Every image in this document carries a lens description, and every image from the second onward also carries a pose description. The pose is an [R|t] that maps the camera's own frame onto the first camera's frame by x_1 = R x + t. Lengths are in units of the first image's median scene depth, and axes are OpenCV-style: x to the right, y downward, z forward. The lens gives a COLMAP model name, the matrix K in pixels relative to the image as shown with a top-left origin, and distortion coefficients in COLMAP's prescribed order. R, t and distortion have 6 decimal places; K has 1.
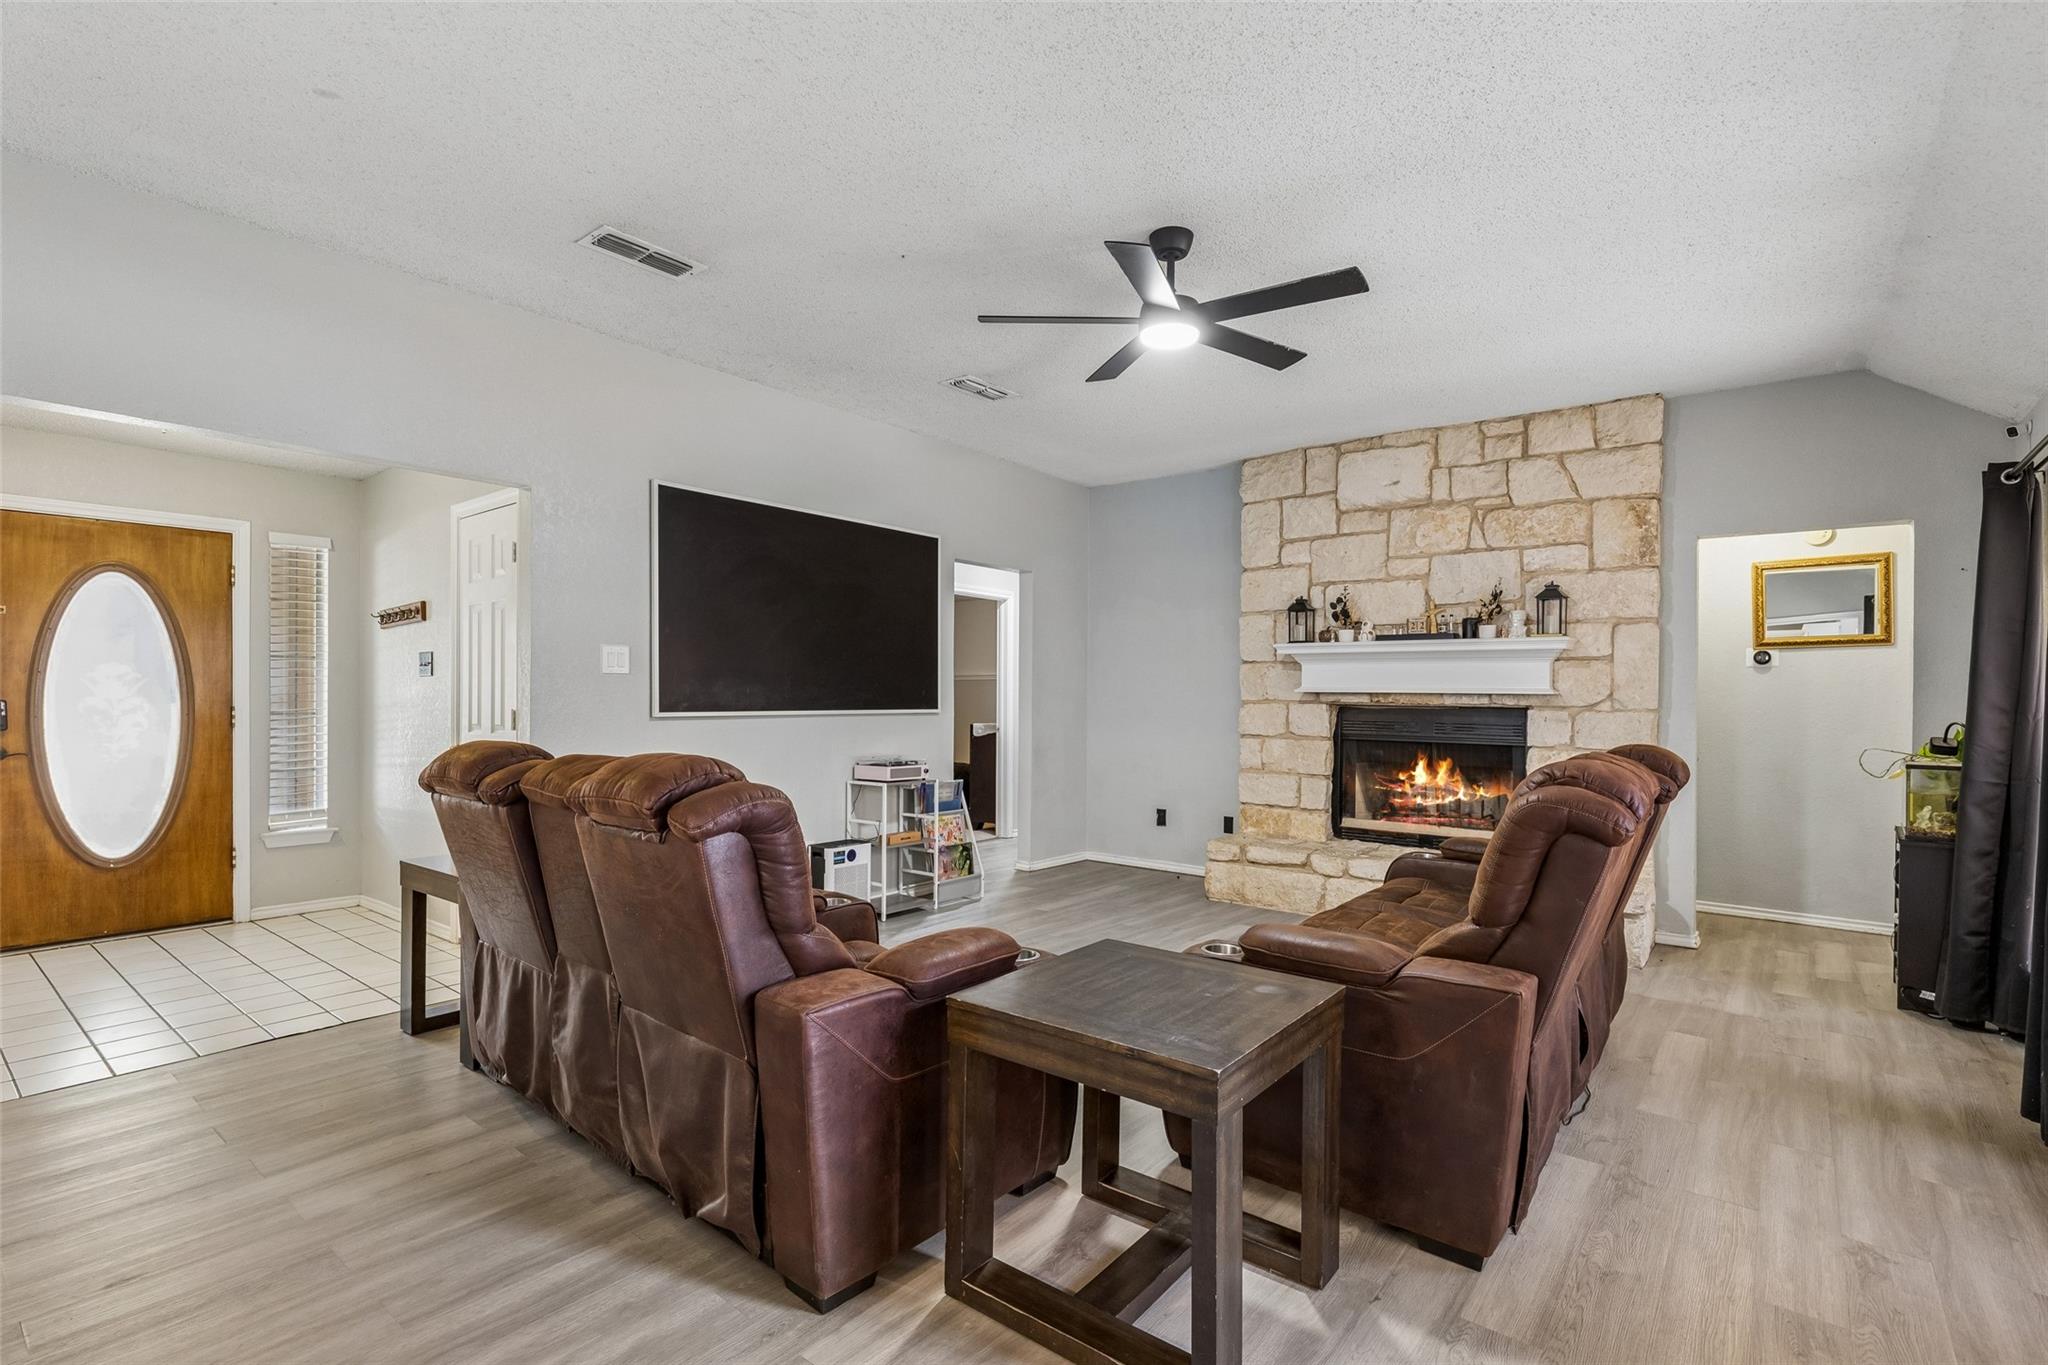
lens RADIAL K [[943.9, 0, 1014.5], [0, 943.9, 694.1], [0, 0, 1]] dist [-0.003203, 0.000086]
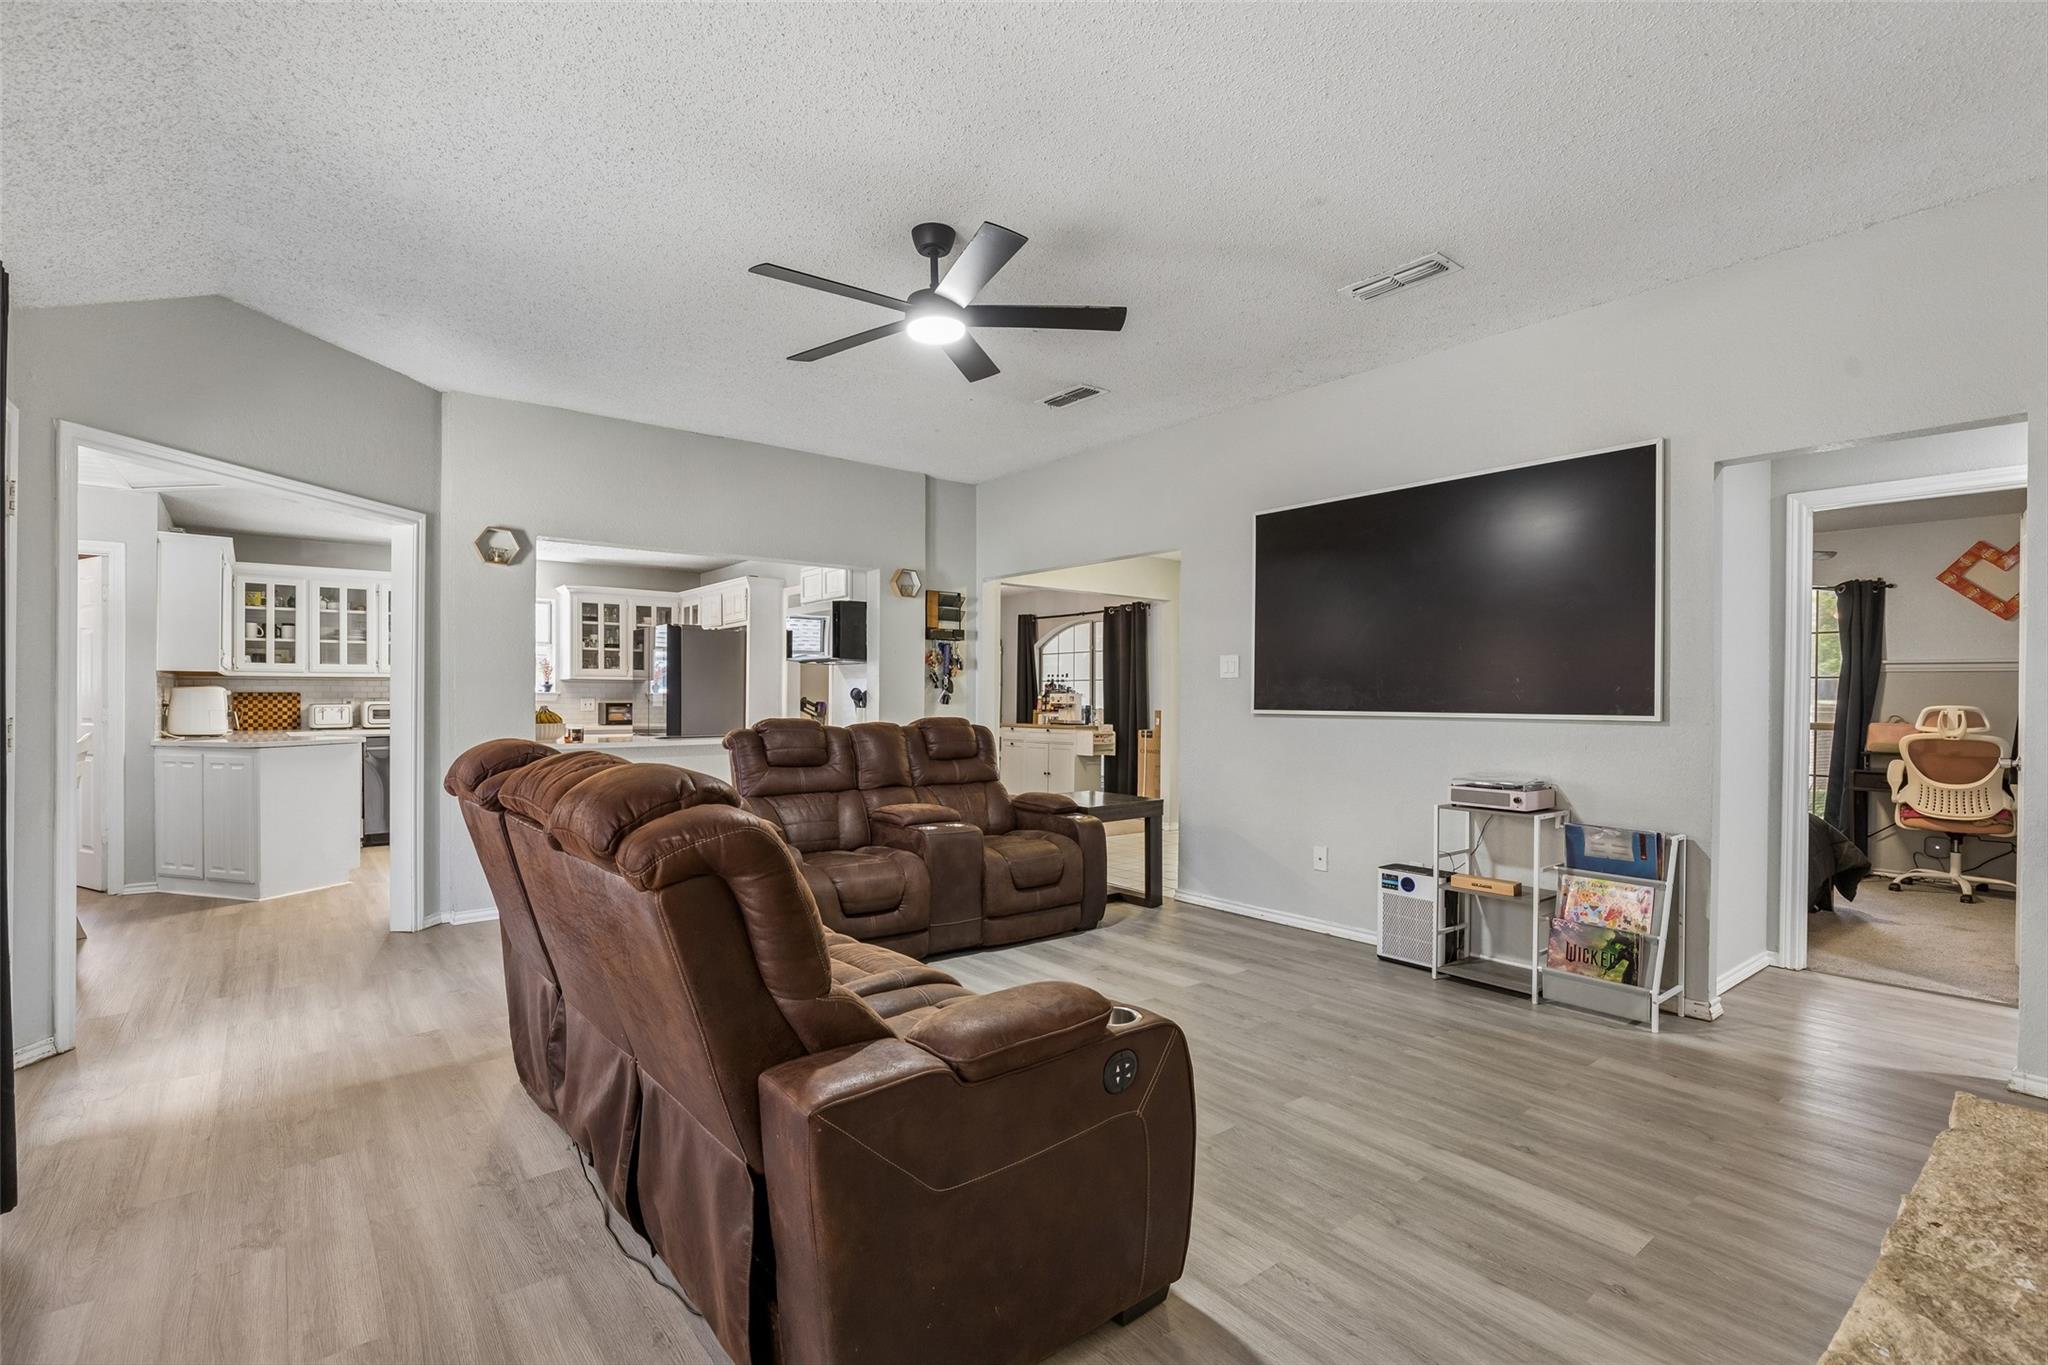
lens RADIAL K [[943.9, 0, 1021.6], [0, 943.9, 693.3], [0, 0, 1]] dist [-0.003203, 0.000086]
pose [[-0.211804, -0.011867, -0.977240, 0.669100], [-0.003634, 0.999929, -0.011355, 0.010580], [0.977305, 0.001146, -0.211832, 0.777601]]
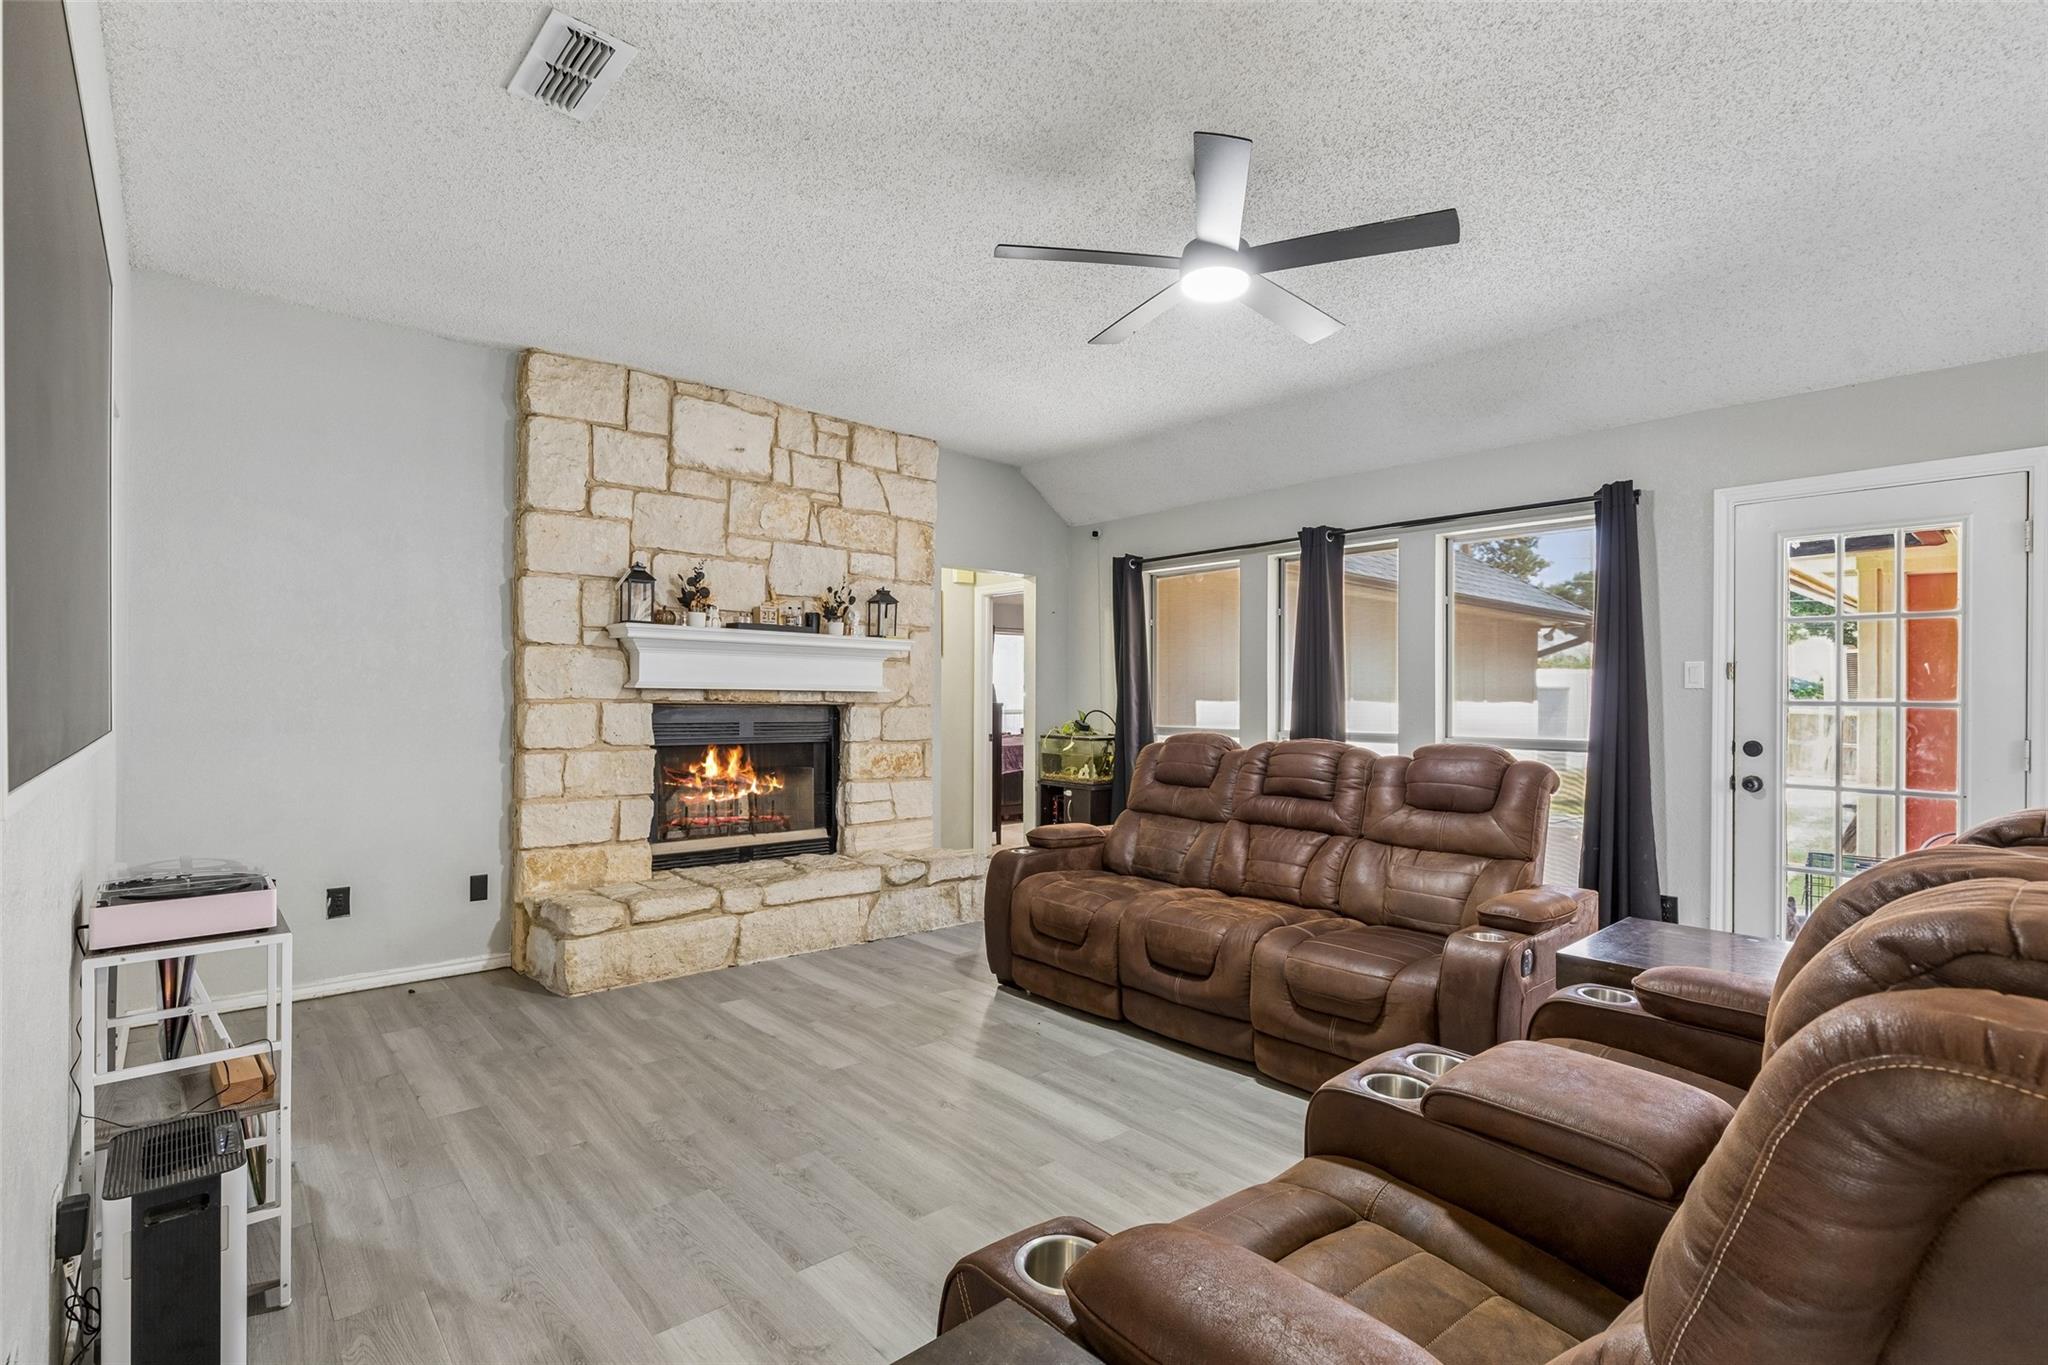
lens RADIAL K [[943.9, 0, 1028.5], [0, 943.9, 689.0], [0, 0, 1]] dist [-0.003203, 0.000086]
pose [[0.161000, -0.001701, 0.986953, -0.430726], [-0.010341, 0.999941, 0.003410, -0.007911], [-0.986900, -0.010755, 0.160973, 0.612149]]
